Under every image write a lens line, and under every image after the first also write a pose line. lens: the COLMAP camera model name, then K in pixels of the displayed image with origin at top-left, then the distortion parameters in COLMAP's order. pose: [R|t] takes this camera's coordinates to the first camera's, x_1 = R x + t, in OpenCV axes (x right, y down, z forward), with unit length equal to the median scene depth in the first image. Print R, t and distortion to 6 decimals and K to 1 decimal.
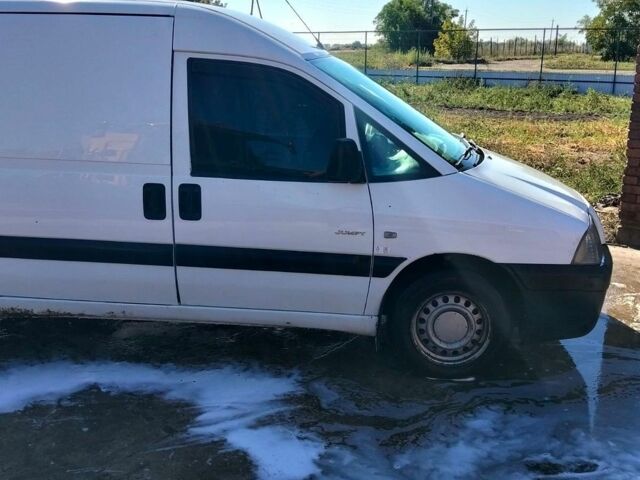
lens RADIAL K [[665.6, 0, 320.0], [0, 665.6, 240.0], [0, 0, 1]] dist [0.100289, -0.256925]
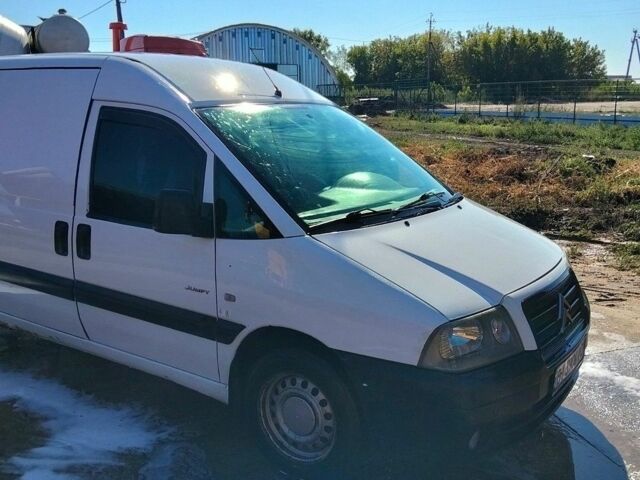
lens RADIAL K [[665.6, 0, 320.0], [0, 665.6, 240.0], [0, 0, 1]] dist [0.100289, -0.256925]
pose [[0.872633, 0.088456, -0.480300, 0.628999], [-0.120361, 0.992078, -0.035969, -0.066182], [0.473313, 0.089197, 0.876367, 0.255996]]
